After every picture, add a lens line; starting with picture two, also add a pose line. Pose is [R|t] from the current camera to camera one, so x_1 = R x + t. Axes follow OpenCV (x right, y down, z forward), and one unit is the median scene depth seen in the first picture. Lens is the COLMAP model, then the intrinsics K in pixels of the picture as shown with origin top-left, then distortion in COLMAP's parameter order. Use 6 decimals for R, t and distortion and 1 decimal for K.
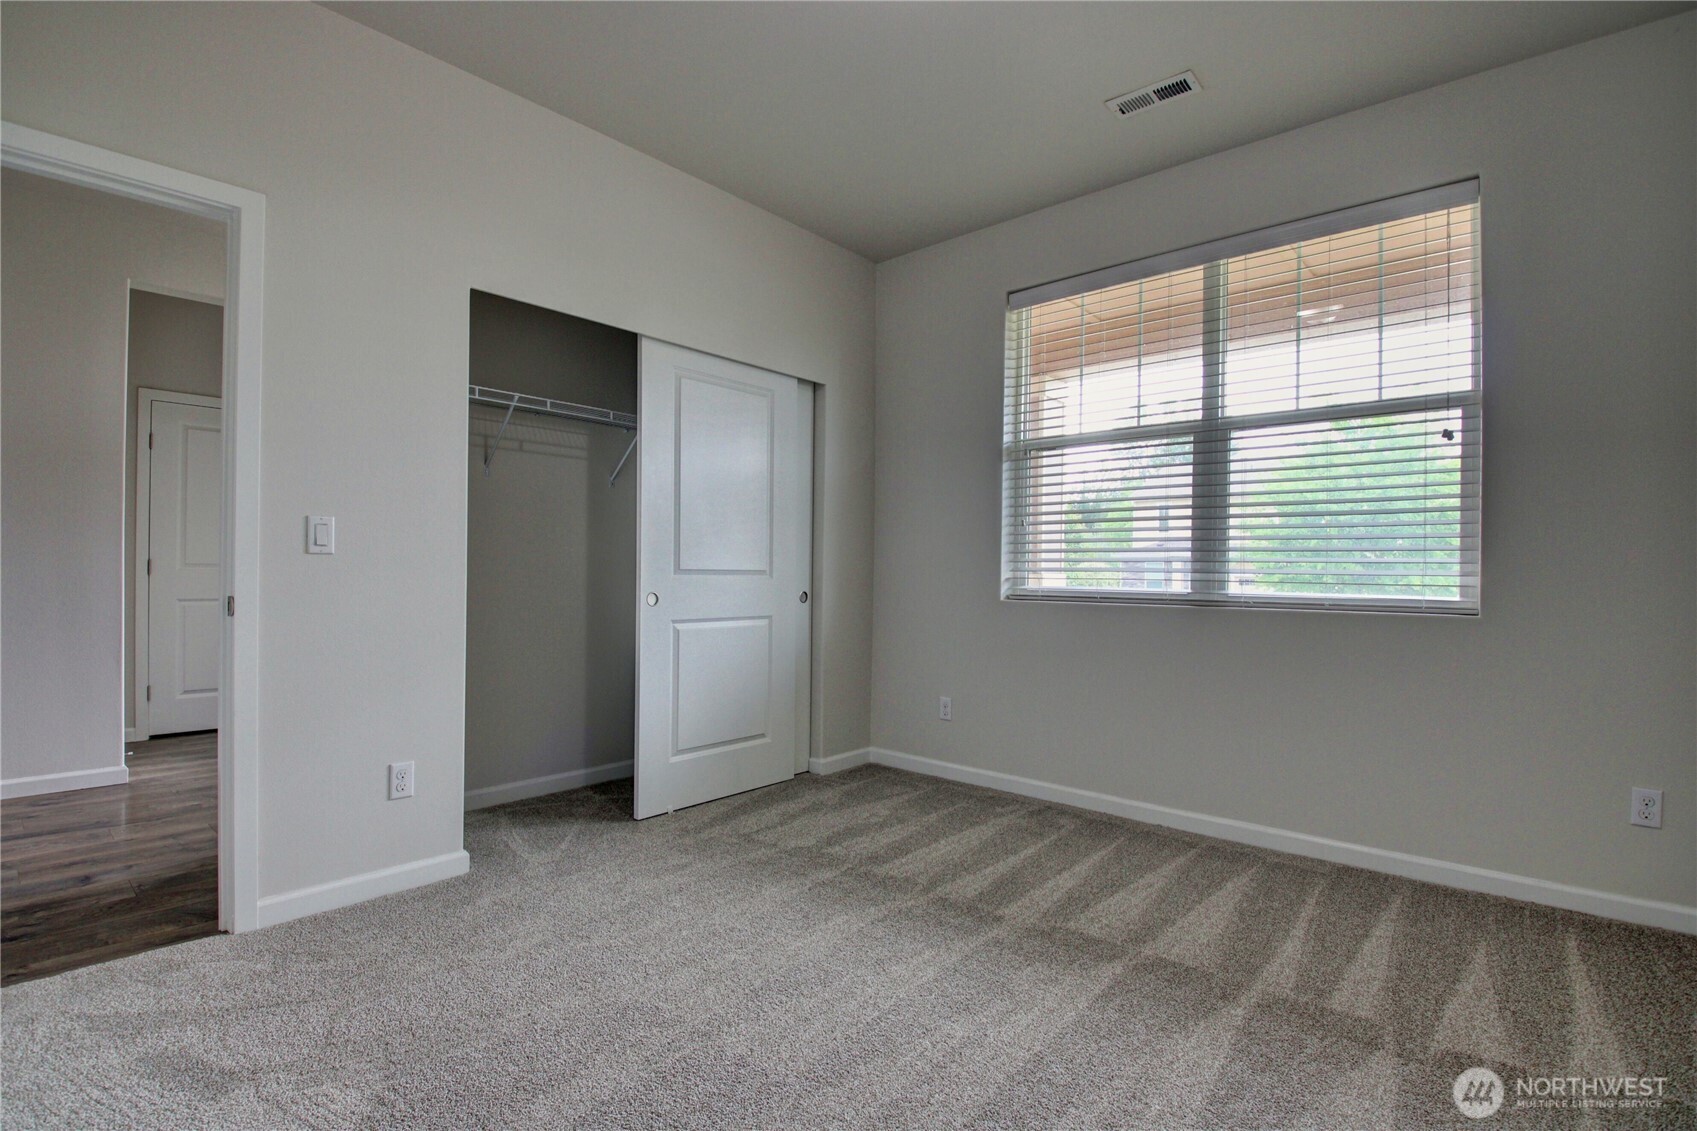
lens RADIAL K [[786.8, 0, 841.9], [0, 786.8, 562.8], [0, 0, 1]] dist [-0.004771, -0.004463]
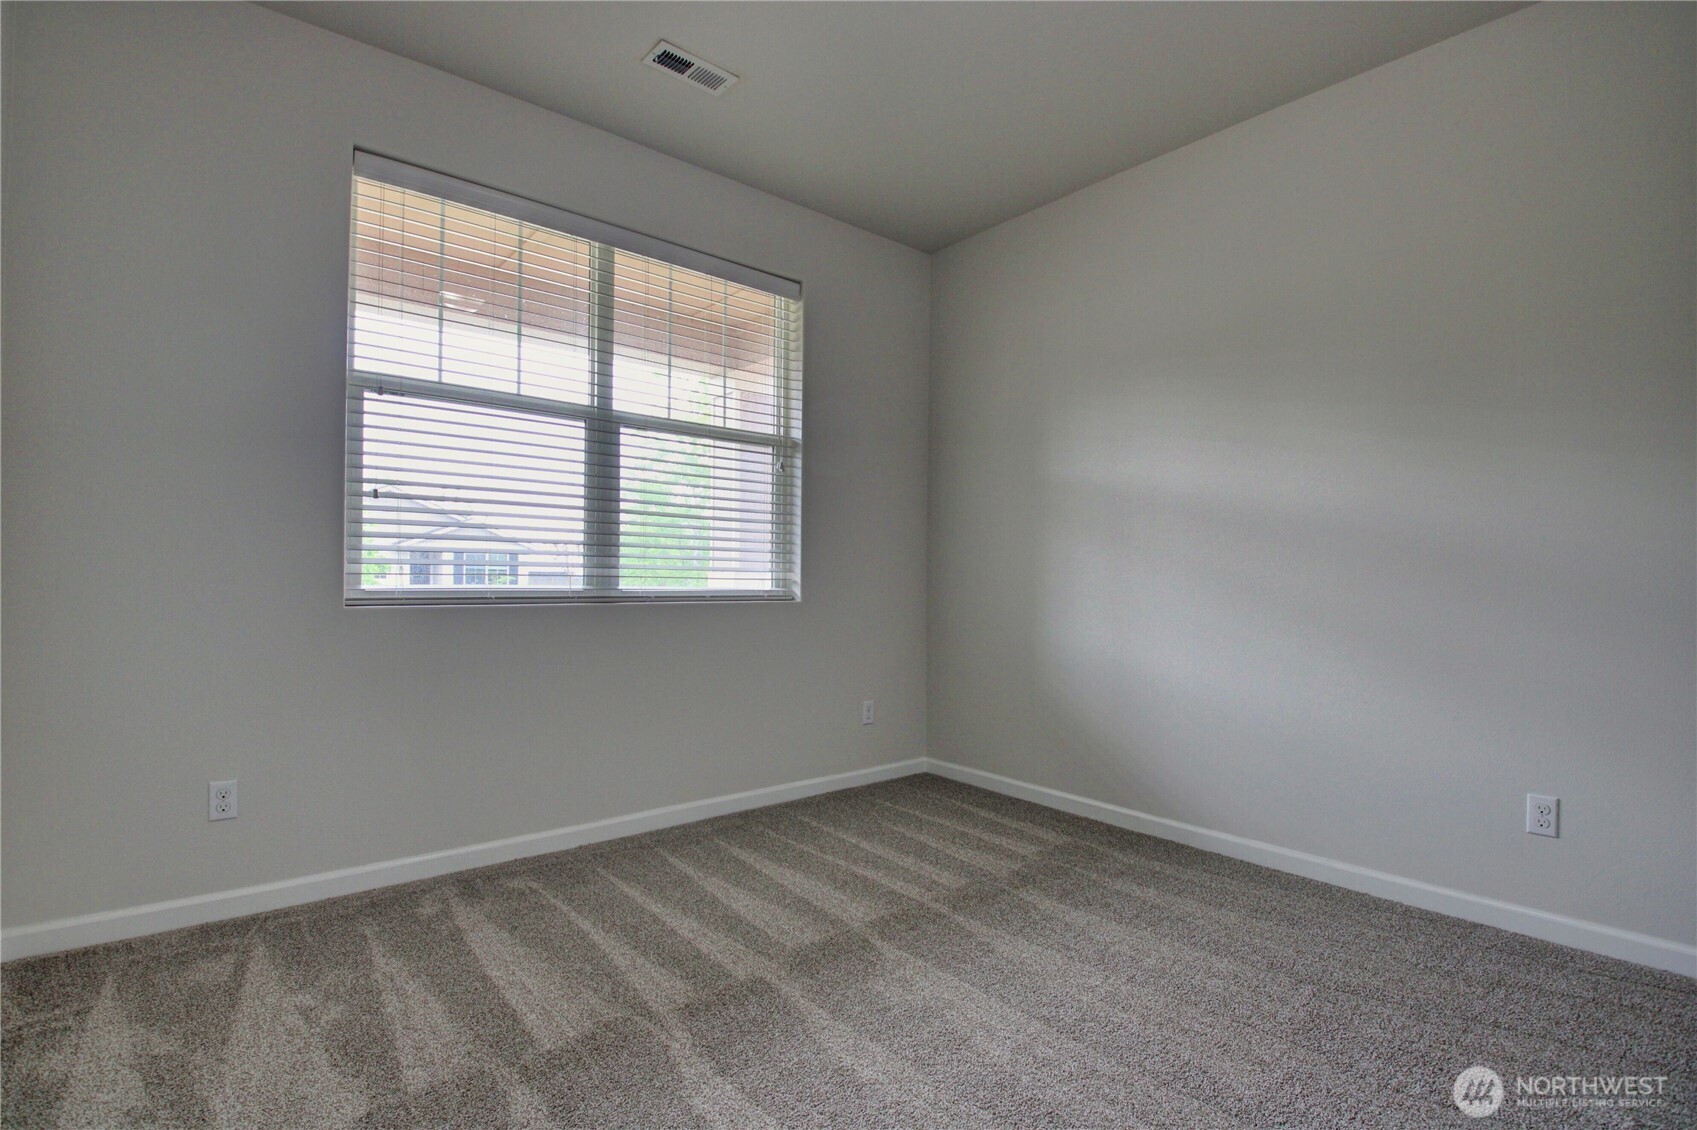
lens RADIAL K [[786.8, 0, 847.0], [0, 786.8, 557.7], [0, 0, 1]] dist [-0.004771, -0.004463]
pose [[0.152127, 0.012100, 0.988287, -0.484147], [-0.027753, 0.999583, -0.007966, -0.000474], [-0.987971, -0.026216, 0.152400, 0.606923]]
